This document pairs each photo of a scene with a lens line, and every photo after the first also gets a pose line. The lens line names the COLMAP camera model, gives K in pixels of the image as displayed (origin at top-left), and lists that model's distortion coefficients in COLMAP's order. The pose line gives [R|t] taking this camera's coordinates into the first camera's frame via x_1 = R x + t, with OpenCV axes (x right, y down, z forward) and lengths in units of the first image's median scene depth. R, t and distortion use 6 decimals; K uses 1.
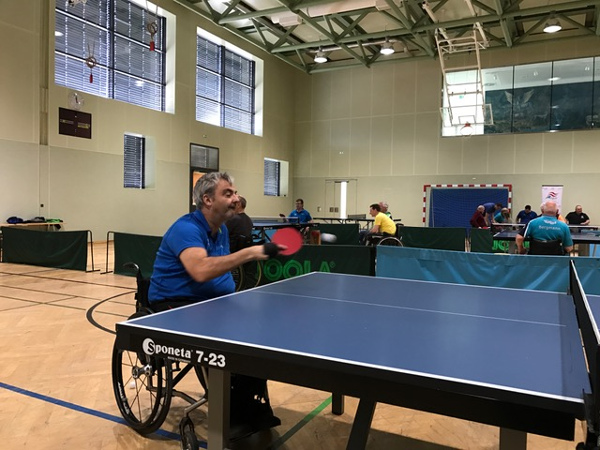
lens RADIAL K [[494.2, 0, 301.5], [0, 494.2, 224.5], [0, 0, 1]] dist [0.023589, -0.024512]
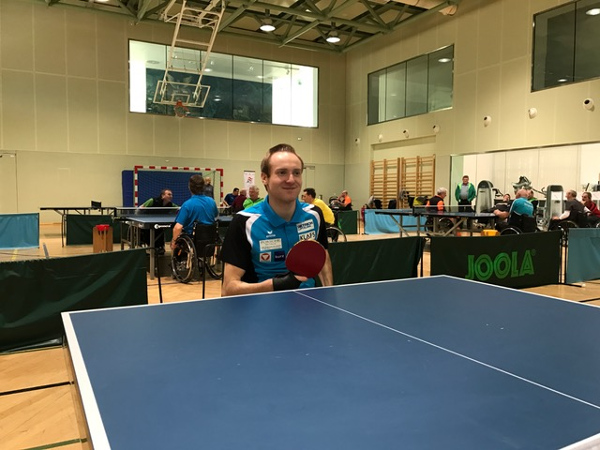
lens RADIAL K [[494.2, 0, 303.8], [0, 494.2, 224.6], [0, 0, 1]] dist [0.023589, -0.024512]
pose [[0.555026, -0.064531, 0.829326, -0.295191], [0.033746, 0.997912, 0.055064, -0.012987], [-0.831148, -0.002576, 0.556045, 0.241560]]
